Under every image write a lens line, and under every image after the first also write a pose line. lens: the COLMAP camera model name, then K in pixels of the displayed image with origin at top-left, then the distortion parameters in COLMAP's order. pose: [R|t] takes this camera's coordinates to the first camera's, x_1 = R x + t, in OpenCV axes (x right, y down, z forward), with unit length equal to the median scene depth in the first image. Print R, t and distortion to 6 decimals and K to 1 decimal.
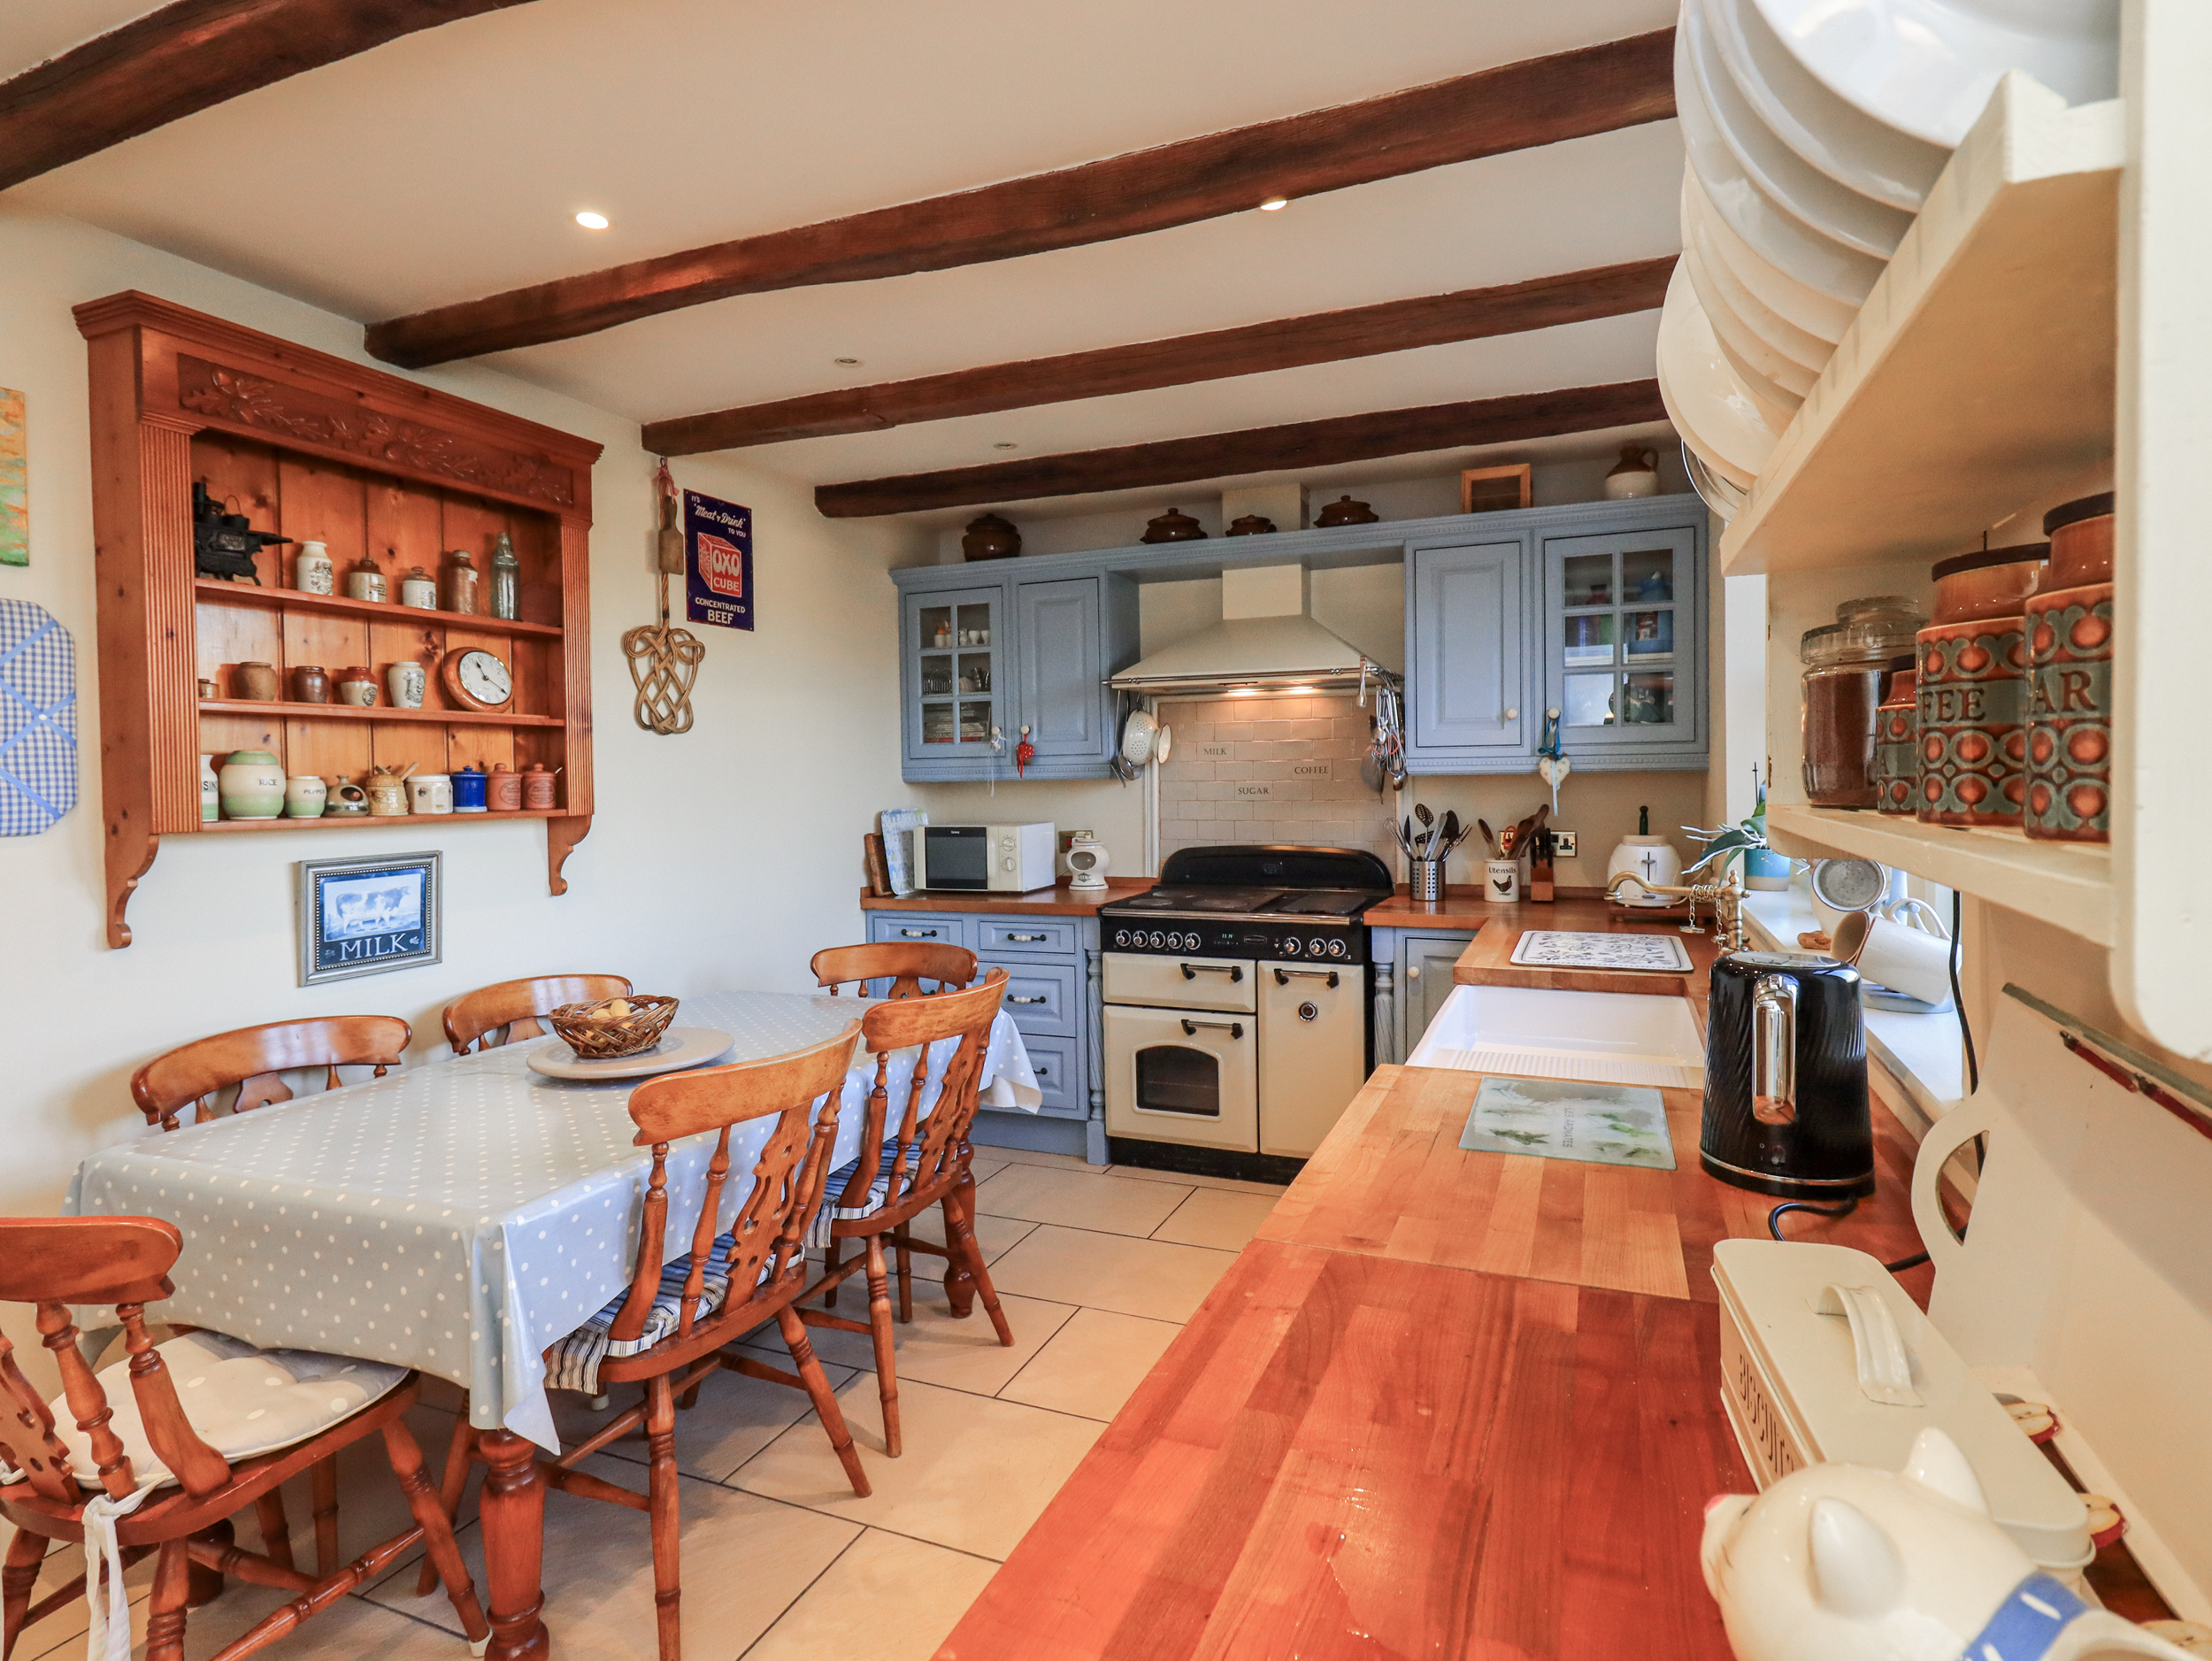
lens RADIAL K [[1152.3, 0, 1126.1], [0, 1152.3, 813.8], [0, 0, 1]] dist [0.002561, -0.000724]
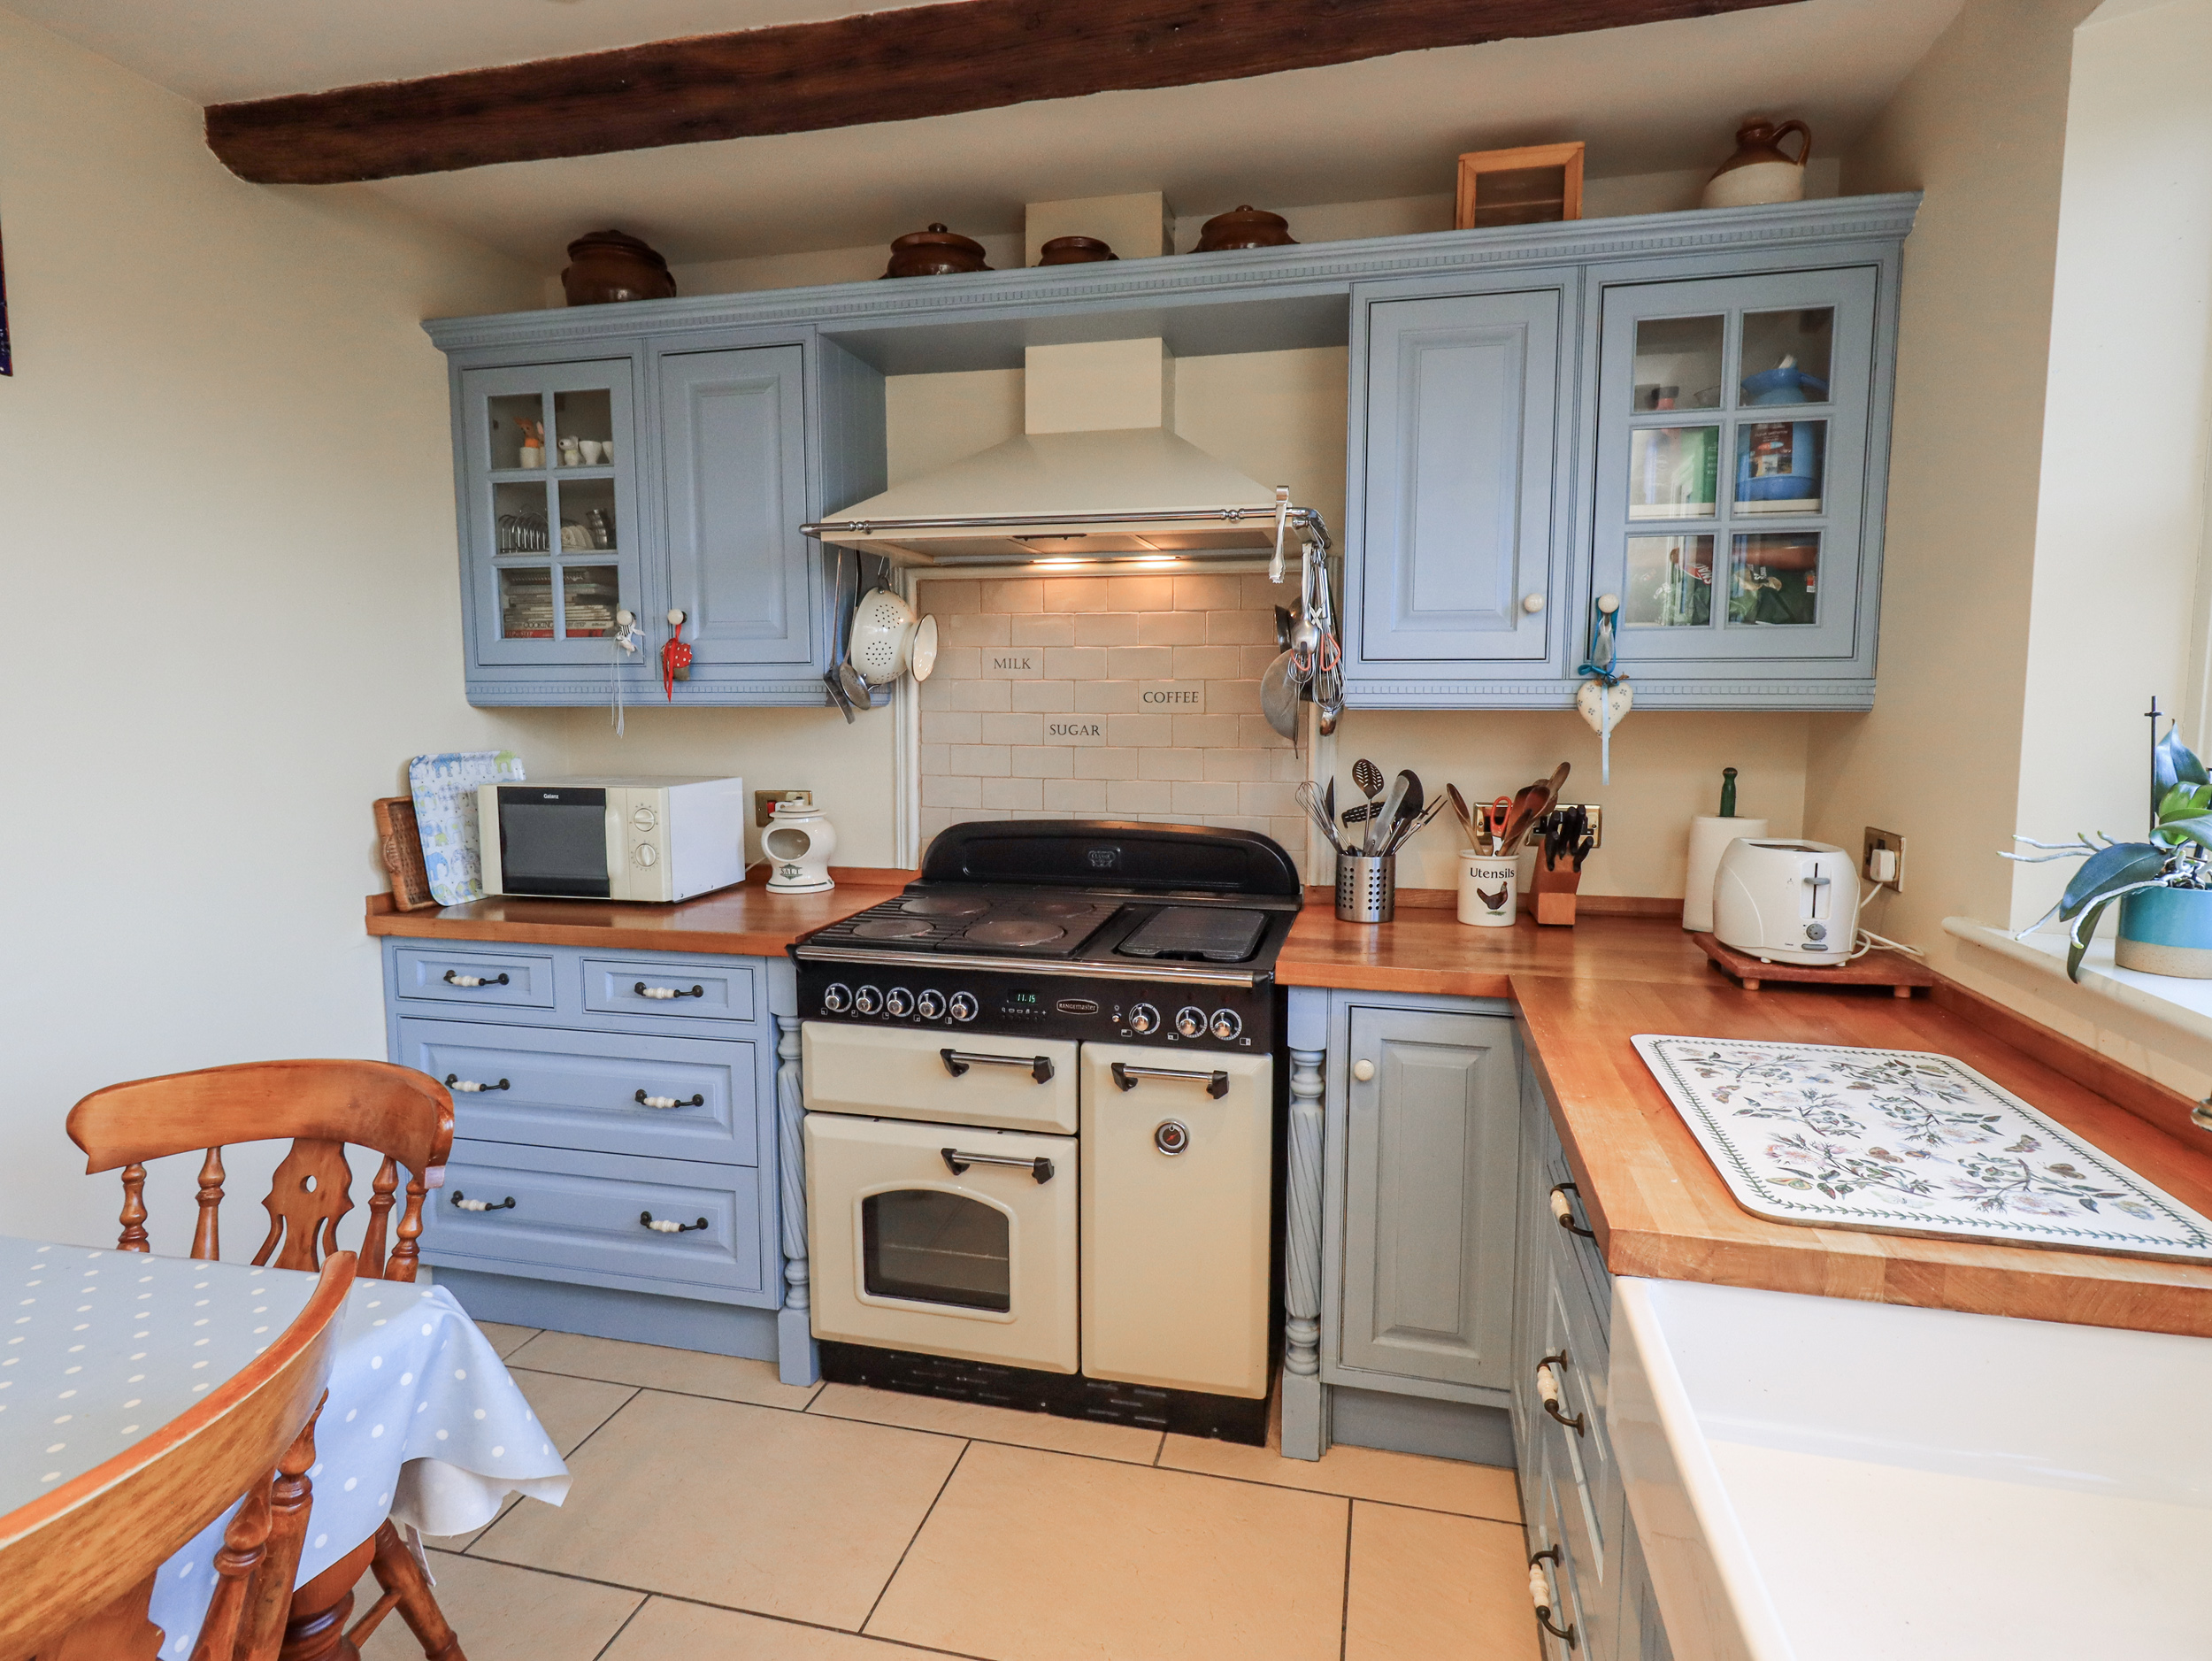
lens RADIAL K [[1152.3, 0, 1126.1], [0, 1152.3, 813.8], [0, 0, 1]] dist [0.002561, -0.000724]
pose [[0.987278, 0.001294, 0.158999, 0.044652], [-0.011440, 0.997953, 0.062912, -0.015606], [-0.158593, -0.063931, 0.985272, 0.431313]]
